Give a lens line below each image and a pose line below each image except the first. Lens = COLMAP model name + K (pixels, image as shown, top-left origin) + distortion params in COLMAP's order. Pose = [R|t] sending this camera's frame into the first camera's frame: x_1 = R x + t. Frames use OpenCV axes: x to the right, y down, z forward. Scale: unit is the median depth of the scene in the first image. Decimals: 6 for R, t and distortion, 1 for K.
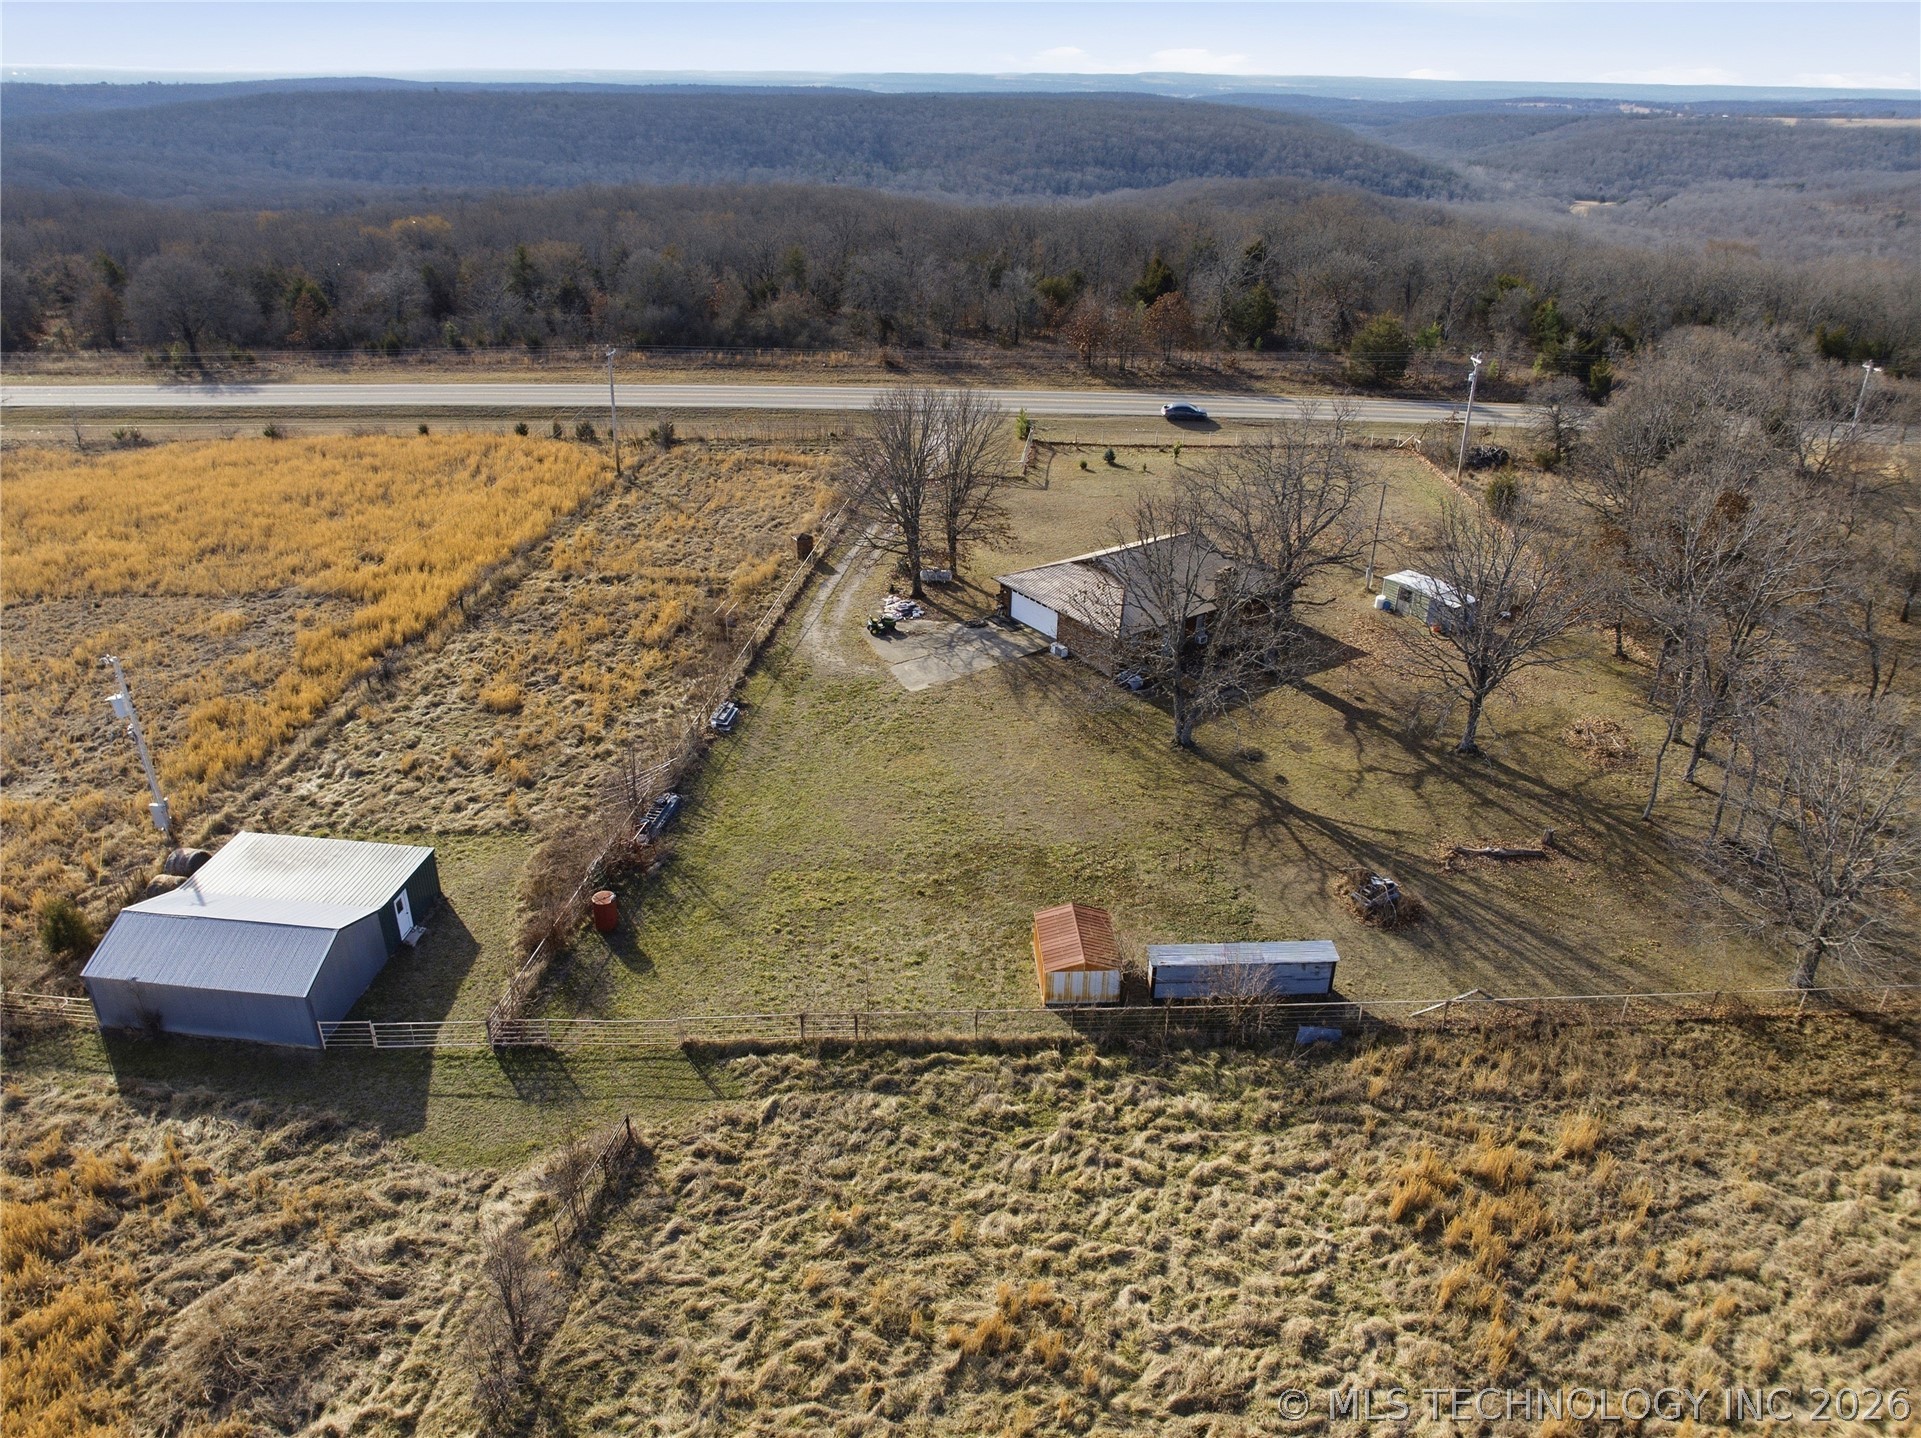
lens RADIAL K [[1349.0, 0, 954.9], [0, 1349.0, 707.9], [0, 0, 1]] dist [-0.049815, 0.003373]
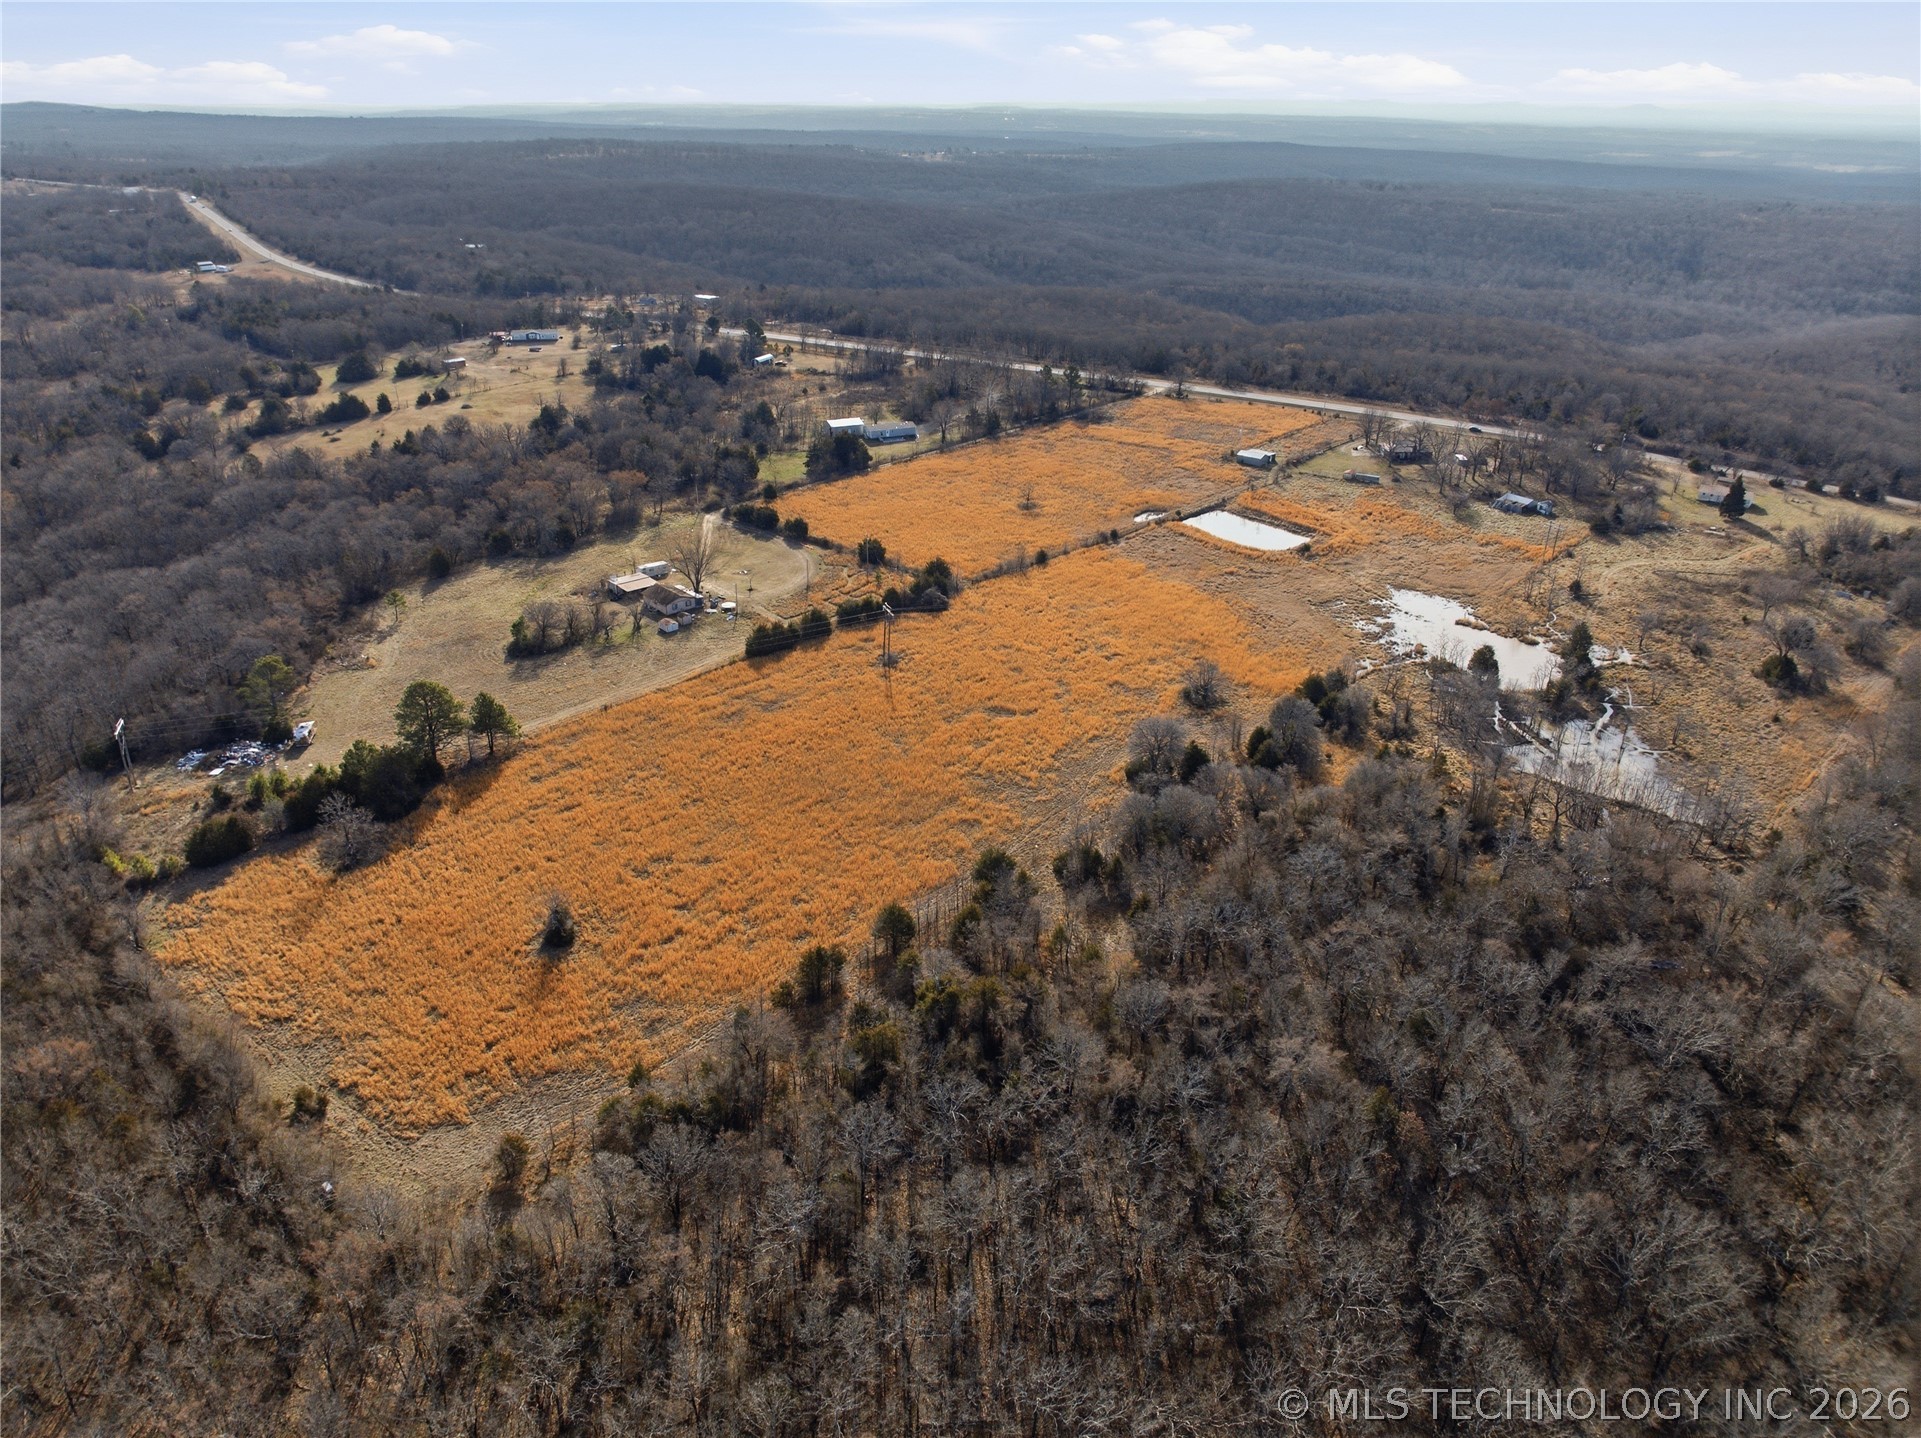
lens RADIAL K [[1349.0, 0, 954.9], [0, 1349.0, 707.9], [0, 0, 1]] dist [-0.049815, 0.003373]
pose [[0.824998, 0.230223, -0.516116, 2.920303], [-0.244841, 0.968707, 0.040737, 2.003607], [0.509344, 0.092759, 0.855549, -7.764976]]
